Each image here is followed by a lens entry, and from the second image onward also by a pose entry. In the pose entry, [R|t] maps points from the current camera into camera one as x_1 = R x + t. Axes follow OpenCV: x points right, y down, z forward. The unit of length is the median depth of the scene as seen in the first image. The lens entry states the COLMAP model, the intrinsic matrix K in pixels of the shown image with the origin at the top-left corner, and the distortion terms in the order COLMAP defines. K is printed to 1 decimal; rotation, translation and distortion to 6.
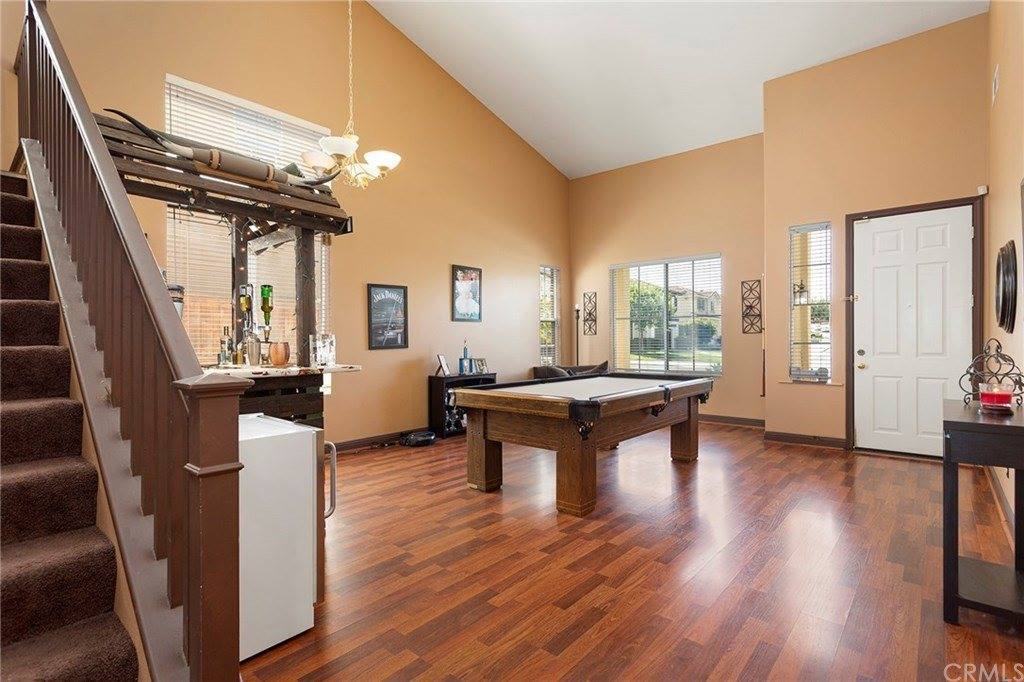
lens RADIAL K [[491.5, 0, 513.6], [0, 491.5, 342.0], [0, 0, 1]] dist [-0.003358, 0.000249]
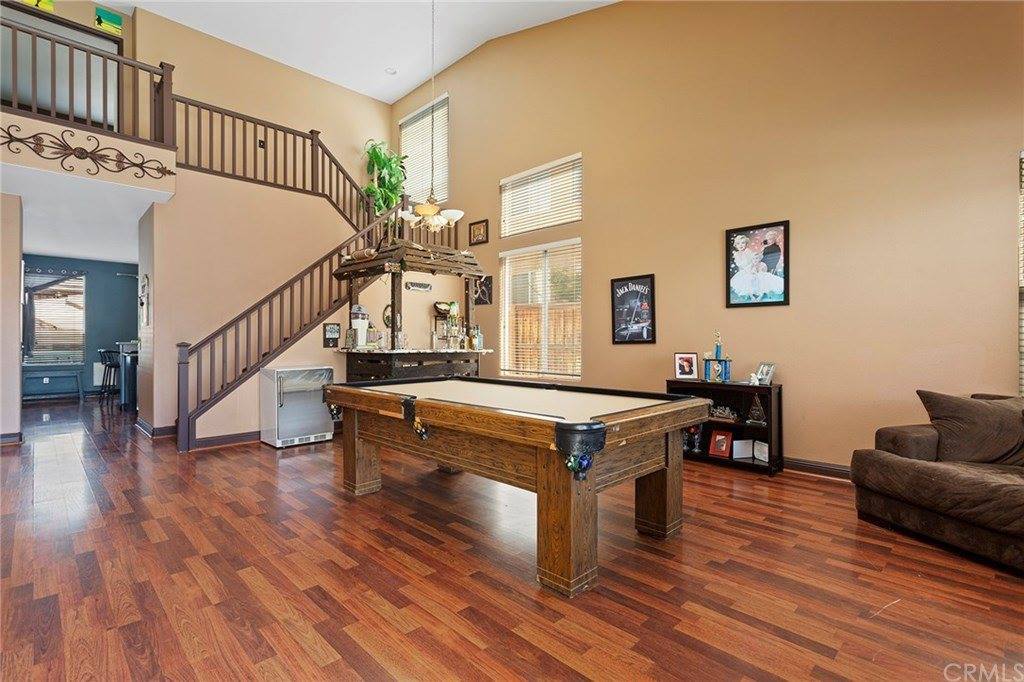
lens RADIAL K [[491.5, 0, 513.7], [0, 491.5, 338.0], [0, 0, 1]] dist [-0.003358, 0.000249]
pose [[-0.081602, 0.004142, -0.996656, 0.689749], [0.000336, 0.999991, 0.004128, -0.001604], [0.996665, 0.000002, -0.081603, 0.824790]]
